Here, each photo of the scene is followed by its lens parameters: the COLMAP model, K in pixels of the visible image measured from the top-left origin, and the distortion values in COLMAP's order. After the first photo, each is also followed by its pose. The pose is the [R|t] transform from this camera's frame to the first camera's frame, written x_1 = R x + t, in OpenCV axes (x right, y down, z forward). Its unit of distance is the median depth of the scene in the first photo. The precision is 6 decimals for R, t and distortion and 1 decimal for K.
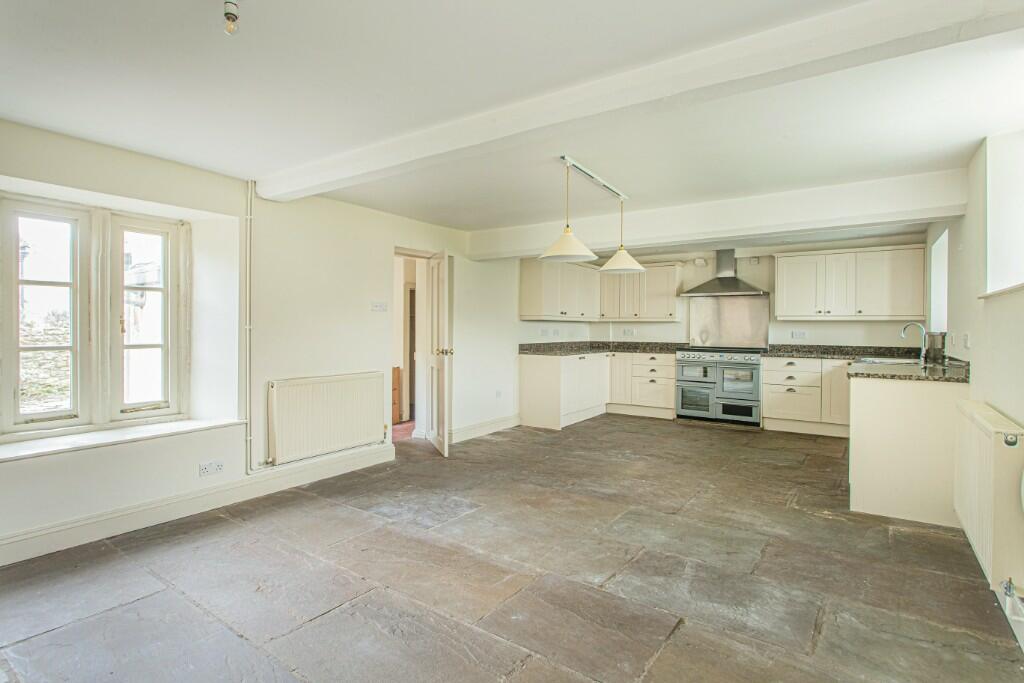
lens RADIAL K [[524.2, 0, 511.3], [0, 524.2, 335.8], [0, 0, 1]] dist [0.000642, 0.000189]
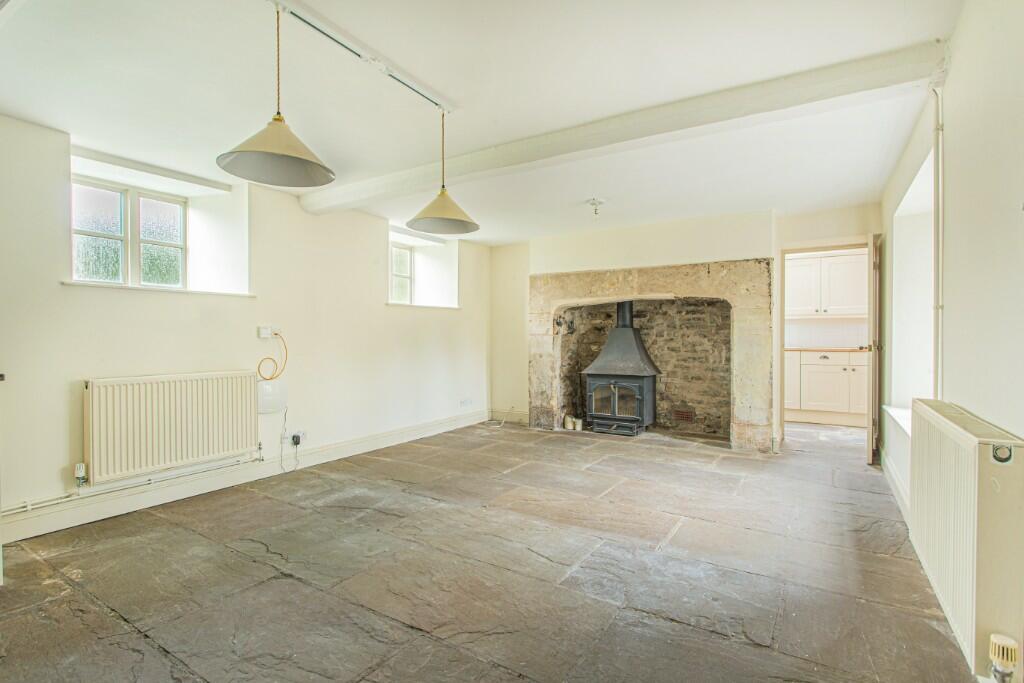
lens RADIAL K [[524.2, 0, 511.2], [0, 524.2, 339.2], [0, 0, 1]] dist [0.000642, 0.000189]
pose [[-0.998520, -0.001420, -0.054362, 0.051593], [-0.002674, 0.999732, 0.023006, 0.007205], [0.054315, 0.023117, -0.998256, 2.081584]]
